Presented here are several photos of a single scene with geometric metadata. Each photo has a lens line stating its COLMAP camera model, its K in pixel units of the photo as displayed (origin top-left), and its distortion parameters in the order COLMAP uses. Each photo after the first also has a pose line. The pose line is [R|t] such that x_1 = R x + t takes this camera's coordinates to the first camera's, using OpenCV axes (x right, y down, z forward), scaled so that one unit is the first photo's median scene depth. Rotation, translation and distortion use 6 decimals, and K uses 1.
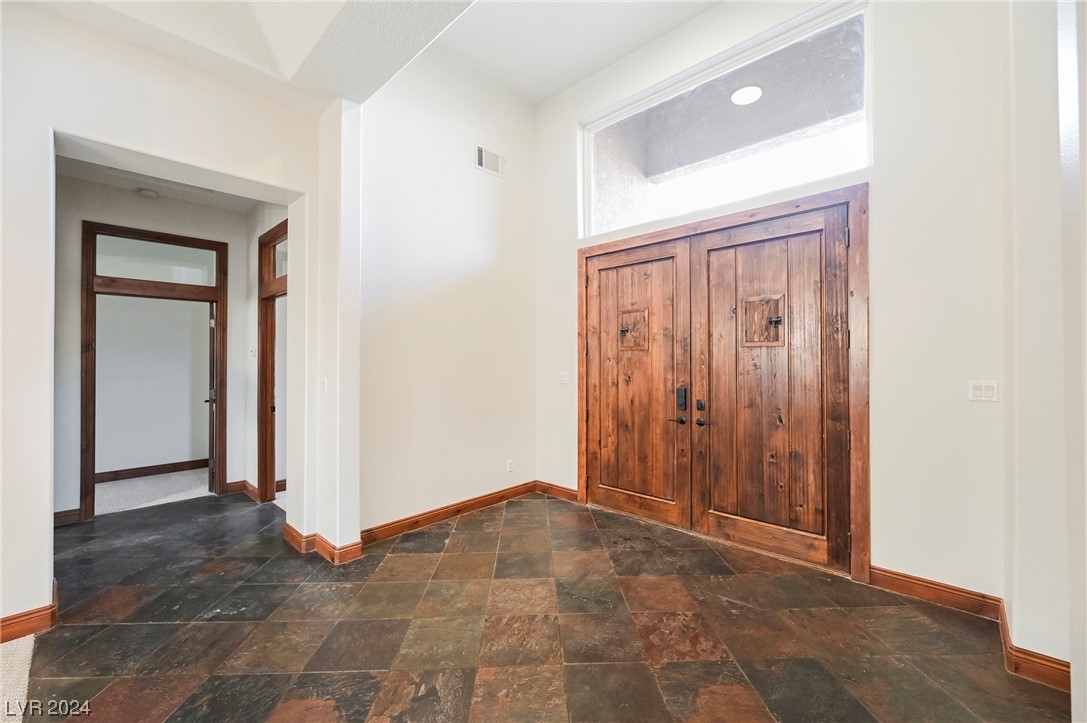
lens RADIAL K [[432.7, 0, 544.1], [0, 432.7, 360.0], [0, 0, 1]] dist [0.001775, 0.000182]
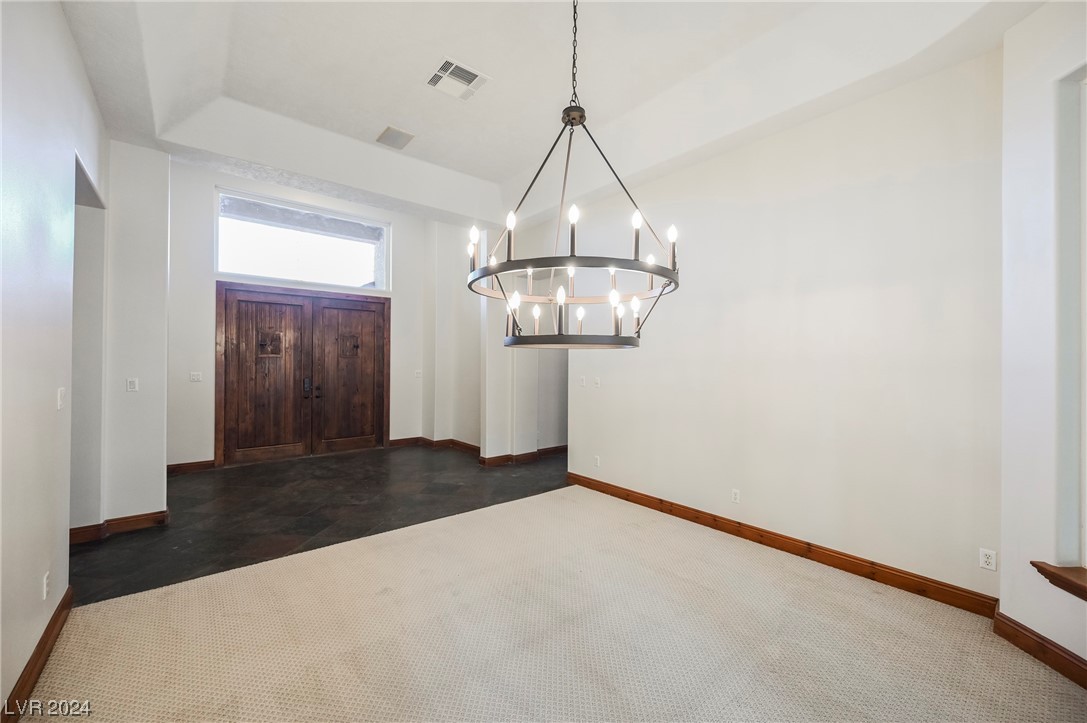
lens RADIAL K [[432.7, 0, 544.5], [0, 432.7, 361.4], [0, 0, 1]] dist [0.001775, 0.000182]
pose [[0.125126, 0.004680, 0.992130, -1.399782], [-0.012203, 0.999920, -0.003177, -0.015314], [-0.992066, -0.011709, 0.125173, -0.225563]]
